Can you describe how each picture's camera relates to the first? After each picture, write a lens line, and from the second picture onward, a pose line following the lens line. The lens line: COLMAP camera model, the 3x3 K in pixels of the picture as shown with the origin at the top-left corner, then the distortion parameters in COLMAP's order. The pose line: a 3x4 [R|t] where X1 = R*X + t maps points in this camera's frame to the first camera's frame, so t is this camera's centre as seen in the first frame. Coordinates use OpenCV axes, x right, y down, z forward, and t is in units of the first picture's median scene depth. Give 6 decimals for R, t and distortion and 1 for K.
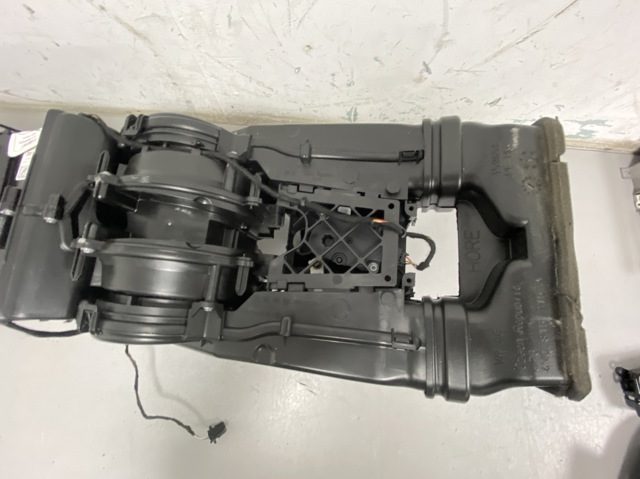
lens RADIAL K [[278.4, 0, 322.6], [0, 278.4, 240.7], [0, 0, 1]] dist [-0.008189, -0.008967]
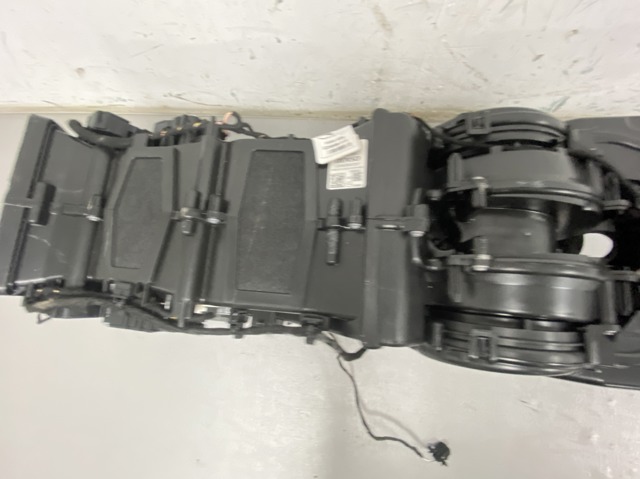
lens RADIAL K [[278.4, 0, 321.5], [0, 278.4, 231.2], [0, 0, 1]] dist [-0.008189, -0.008967]
pose [[0.996584, -0.022727, -0.079402, -0.727526], [0.021368, 0.999611, -0.017918, -0.040770], [0.079778, 0.016160, 0.996682, 0.047150]]
